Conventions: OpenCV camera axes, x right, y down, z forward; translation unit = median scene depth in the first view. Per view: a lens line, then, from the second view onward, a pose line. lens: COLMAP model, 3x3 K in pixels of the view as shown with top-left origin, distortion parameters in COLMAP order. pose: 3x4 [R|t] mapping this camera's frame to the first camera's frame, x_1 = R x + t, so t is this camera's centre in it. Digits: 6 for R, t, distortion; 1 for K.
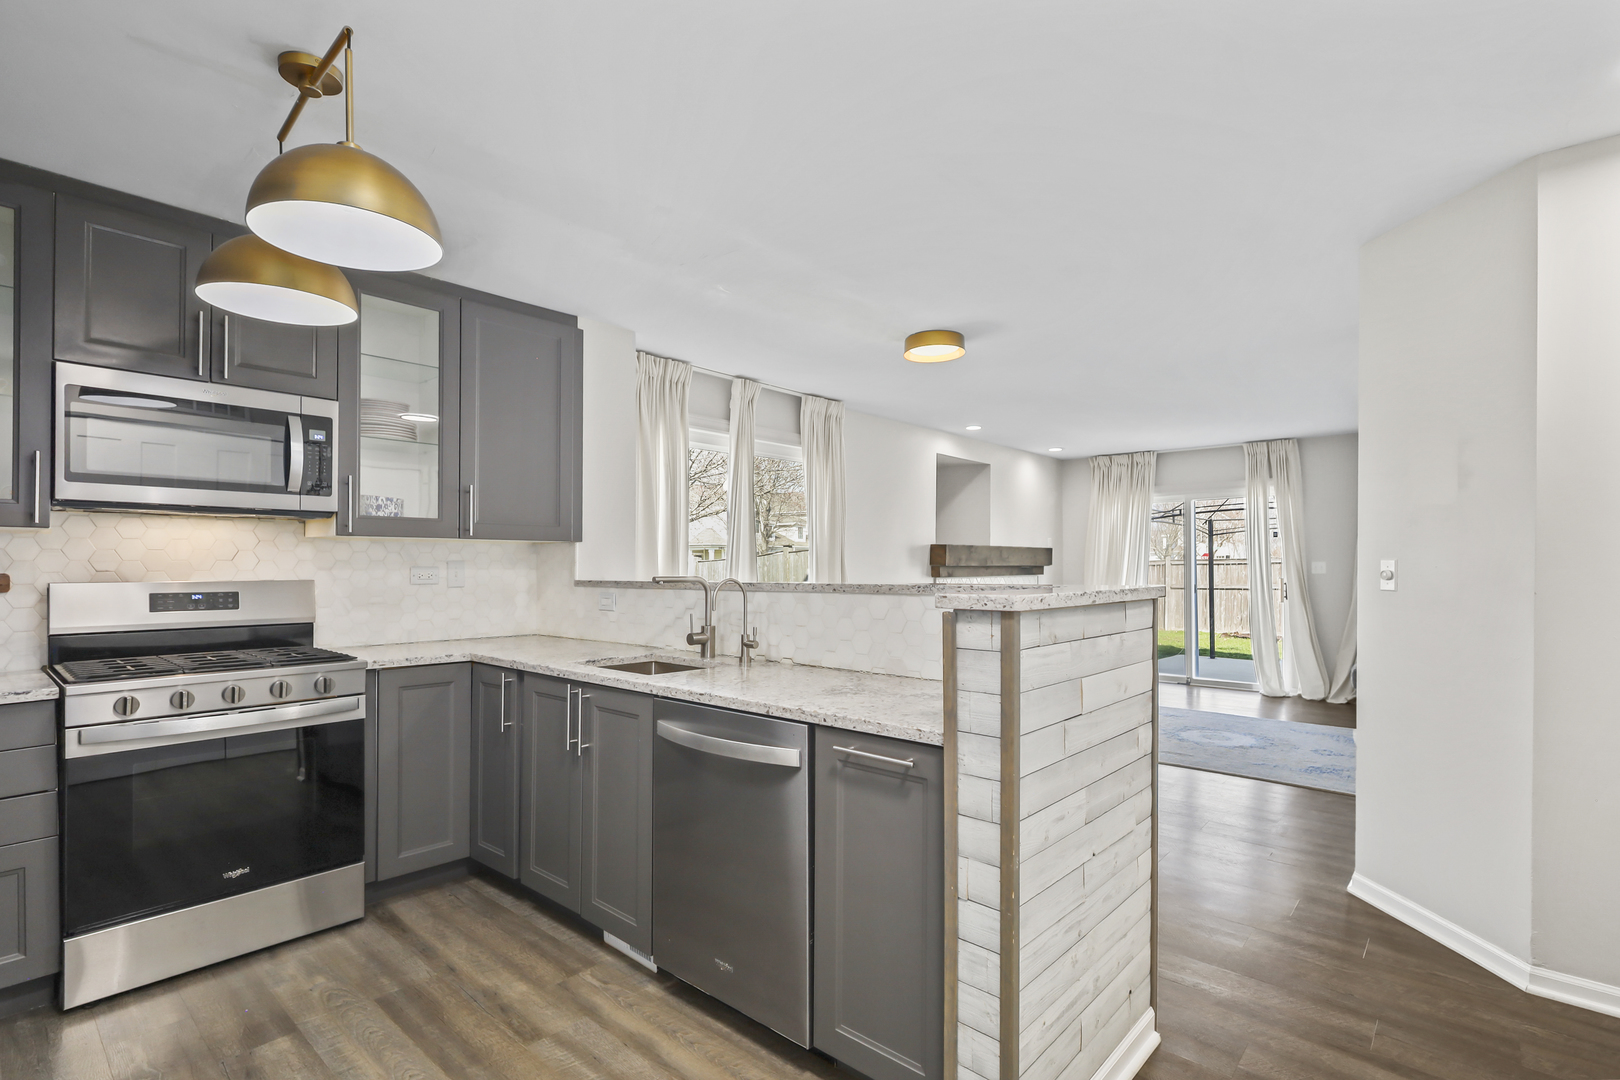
lens RADIAL K [[766.4, 0, 800.6], [0, 766.4, 540.0], [0, 0, 1]] dist [-0.013684, 0.028344]
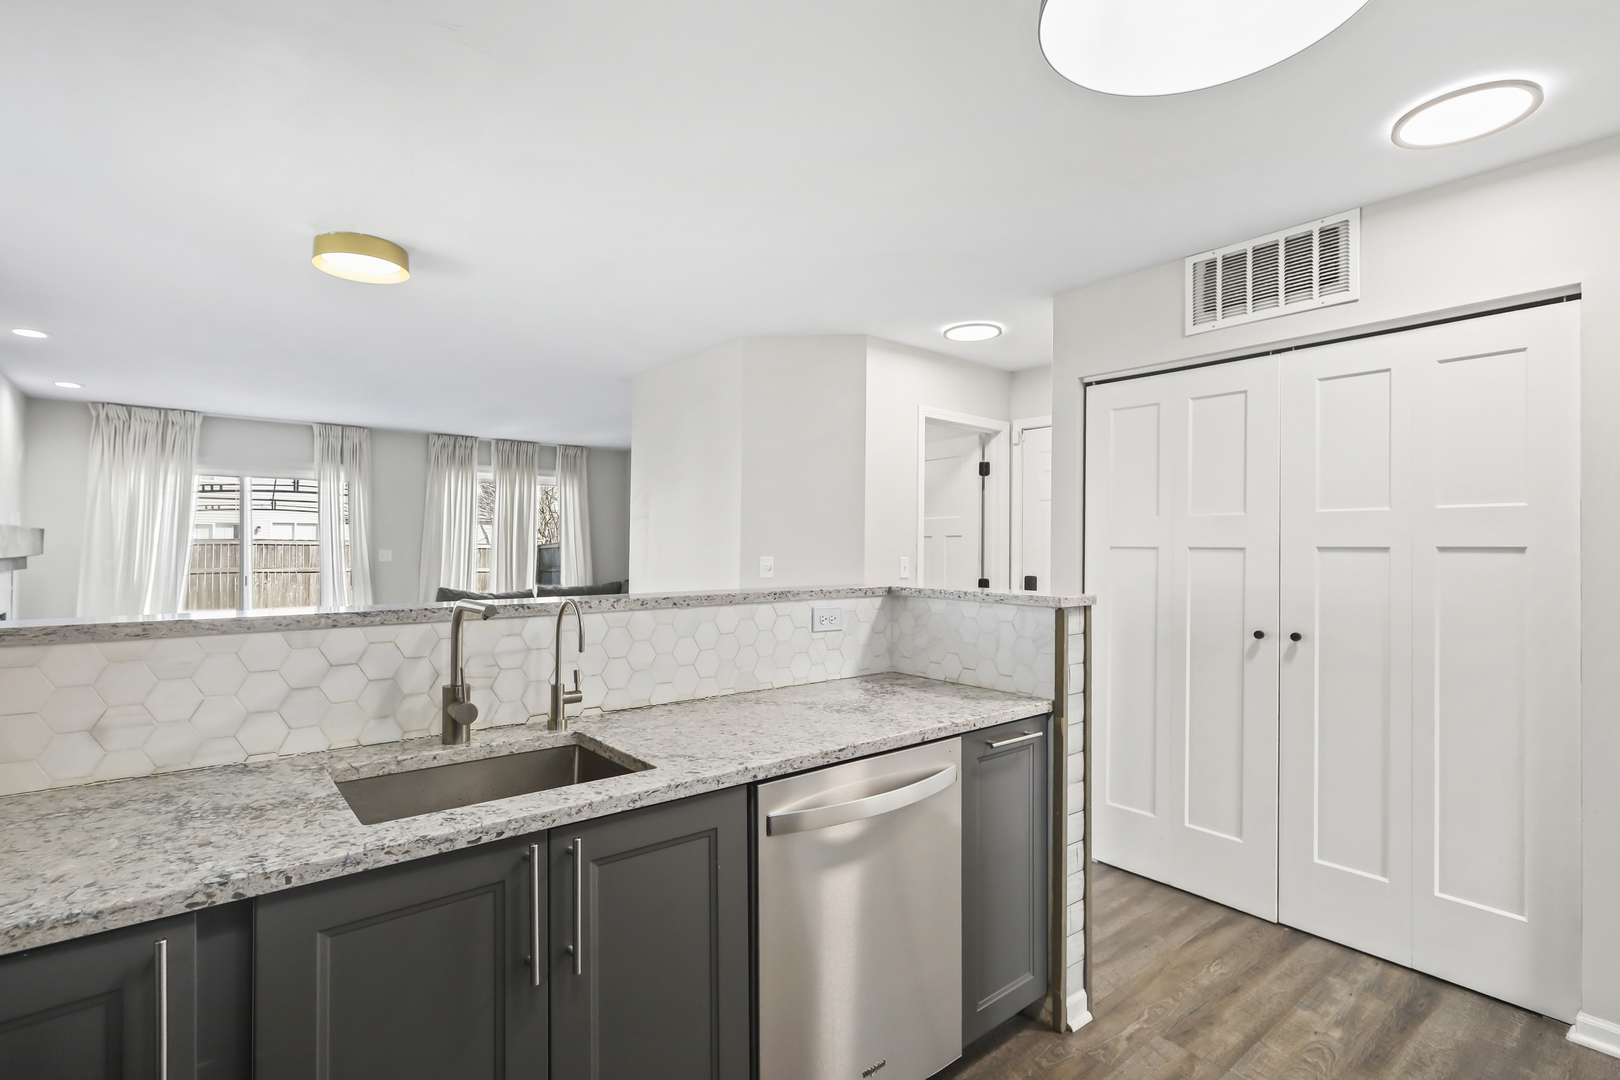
lens RADIAL K [[766.4, 0, 800.6], [0, 766.4, 540.0], [0, 0, 1]] dist [-0.013684, 0.028344]
pose [[0.156166, 0.010930, 0.987670, -0.467394], [-0.037009, 0.999301, -0.005207, -0.001359], [-0.987037, -0.035740, 0.156461, 0.485442]]
